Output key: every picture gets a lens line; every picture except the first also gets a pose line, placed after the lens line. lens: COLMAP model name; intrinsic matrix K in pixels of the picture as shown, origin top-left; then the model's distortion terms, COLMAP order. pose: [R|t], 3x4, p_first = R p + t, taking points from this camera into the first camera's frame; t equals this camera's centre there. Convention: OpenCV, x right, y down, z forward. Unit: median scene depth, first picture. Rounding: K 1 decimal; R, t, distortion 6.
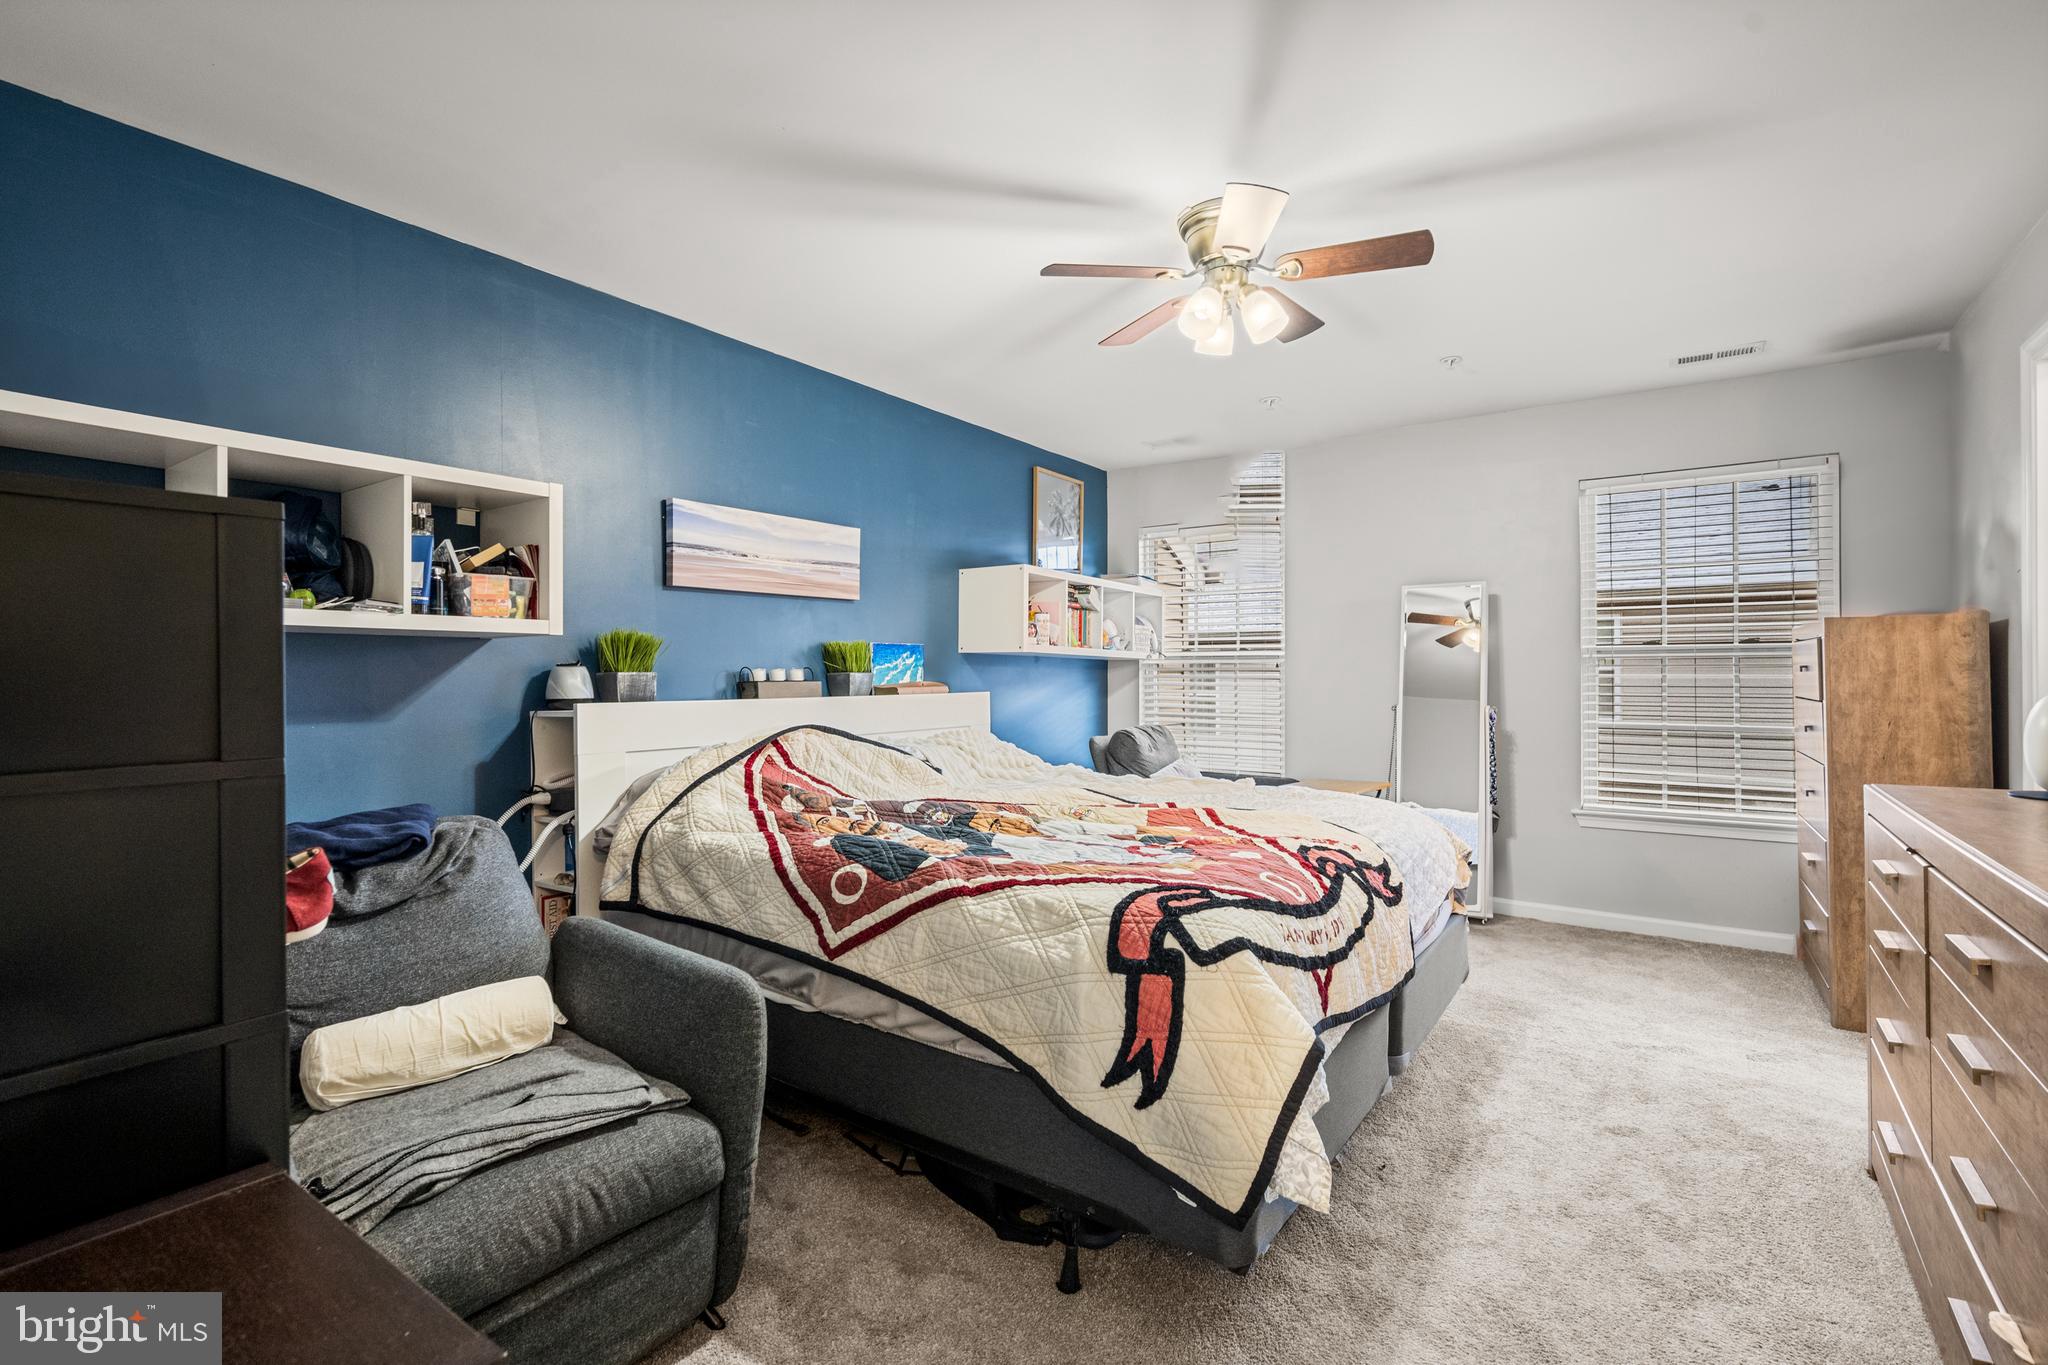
lens RADIAL K [[932.7, 0, 1023.1], [0, 932.7, 679.7], [0, 0, 1]] dist [0.001941, 0.000047]
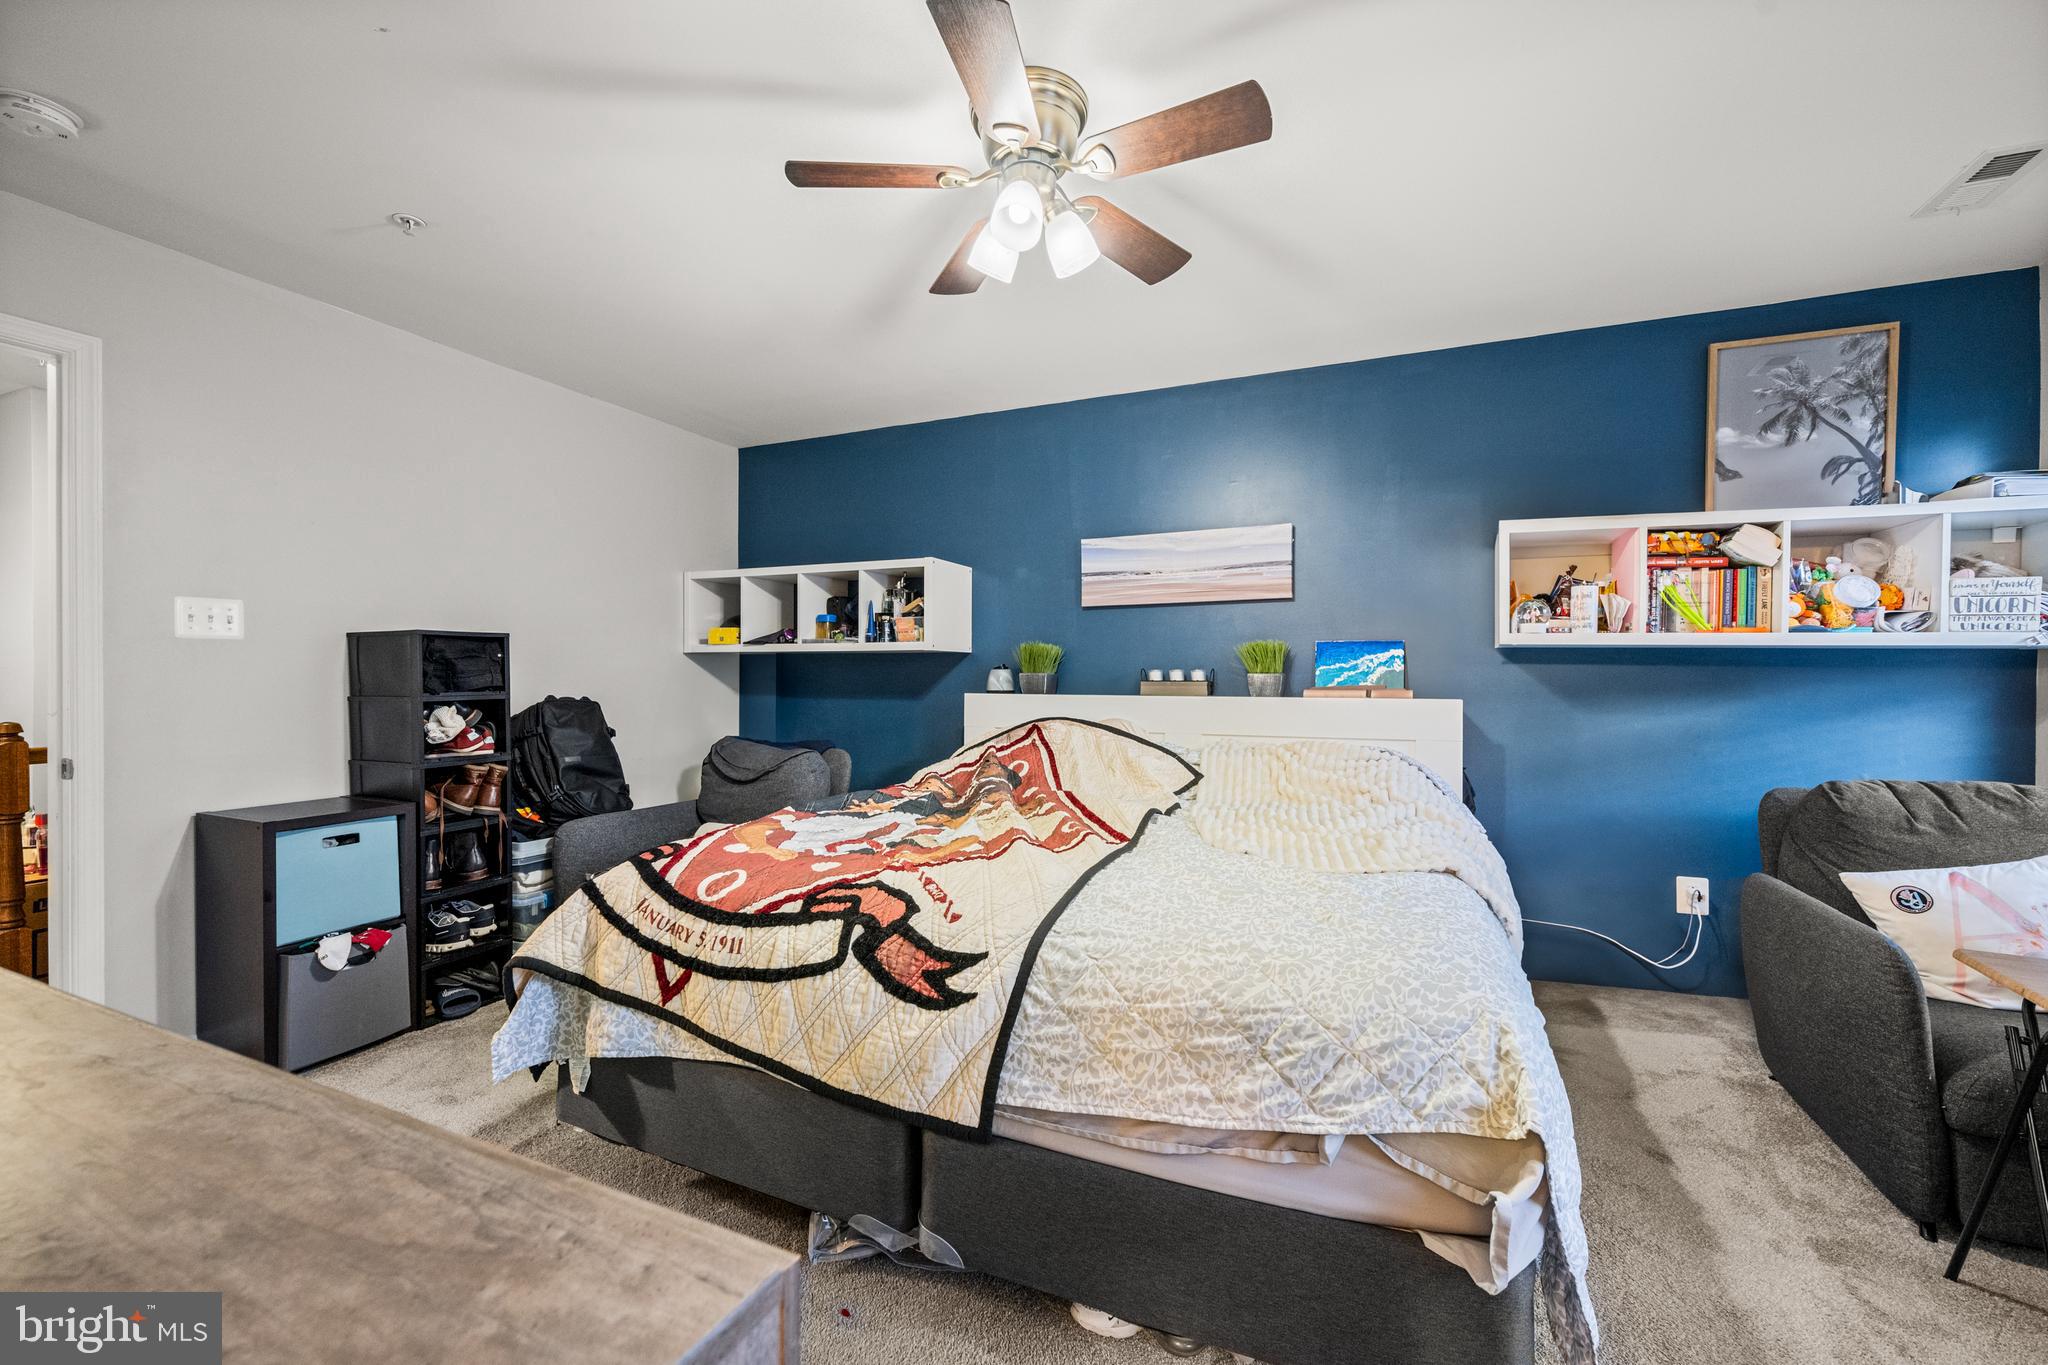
lens RADIAL K [[836.4, 0, 1026.8], [0, 836.4, 676.4], [0, 0, 1]] dist [0.000532, 0.000748]
pose [[0.190015, 0.006962, -0.981757, 0.699167], [-0.006949, 0.999959, 0.005747, -0.008425], [0.981757, 0.005730, 0.190055, 0.642421]]
